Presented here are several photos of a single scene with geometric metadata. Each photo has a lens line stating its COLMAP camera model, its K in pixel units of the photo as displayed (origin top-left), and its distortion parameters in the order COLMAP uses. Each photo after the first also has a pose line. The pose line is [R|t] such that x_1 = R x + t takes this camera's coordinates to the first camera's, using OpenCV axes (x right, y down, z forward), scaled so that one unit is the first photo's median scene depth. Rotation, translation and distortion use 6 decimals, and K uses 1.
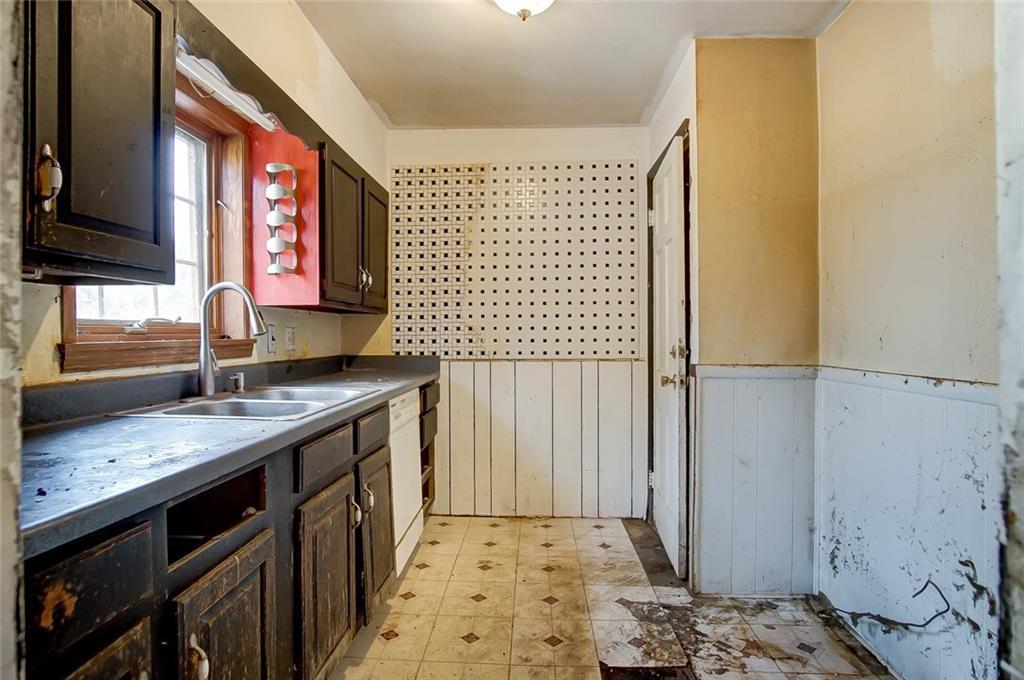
lens RADIAL K [[559.6, 0, 507.4], [0, 559.6, 344.1], [0, 0, 1]] dist [-0.022922, 0.001161]
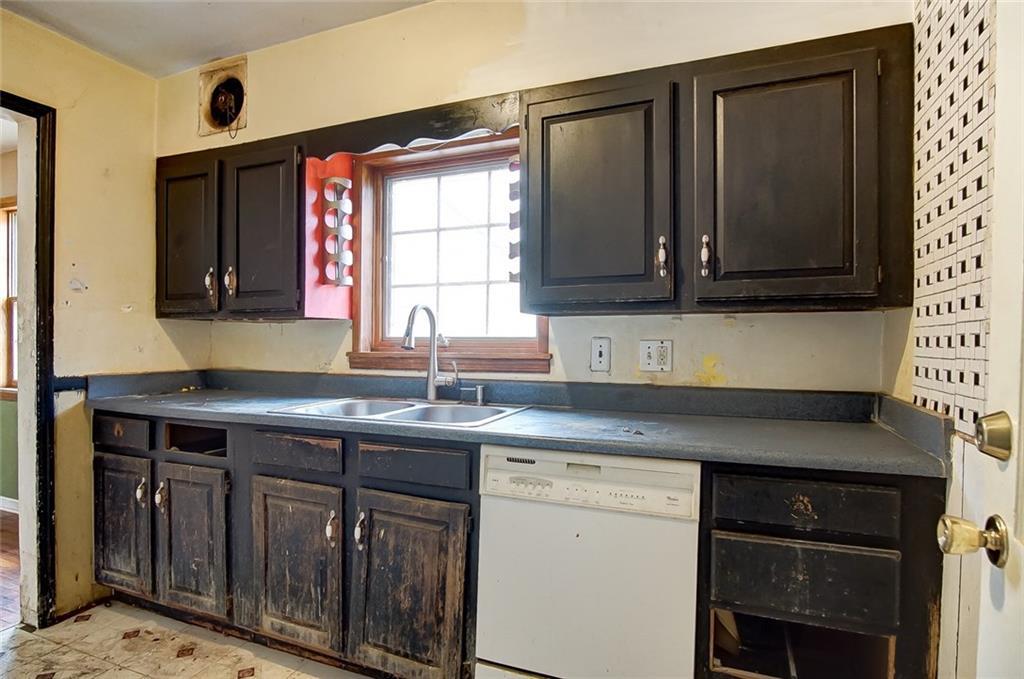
lens RADIAL K [[559.6, 0, 507.4], [0, 559.6, 343.6], [0, 0, 1]] dist [-0.022922, 0.001161]
pose [[-0.347215, 0.000869, -0.937785, 0.588127], [-0.022809, 0.999696, 0.009371, -0.047518], [0.937508, 0.024644, -0.347090, 1.752064]]
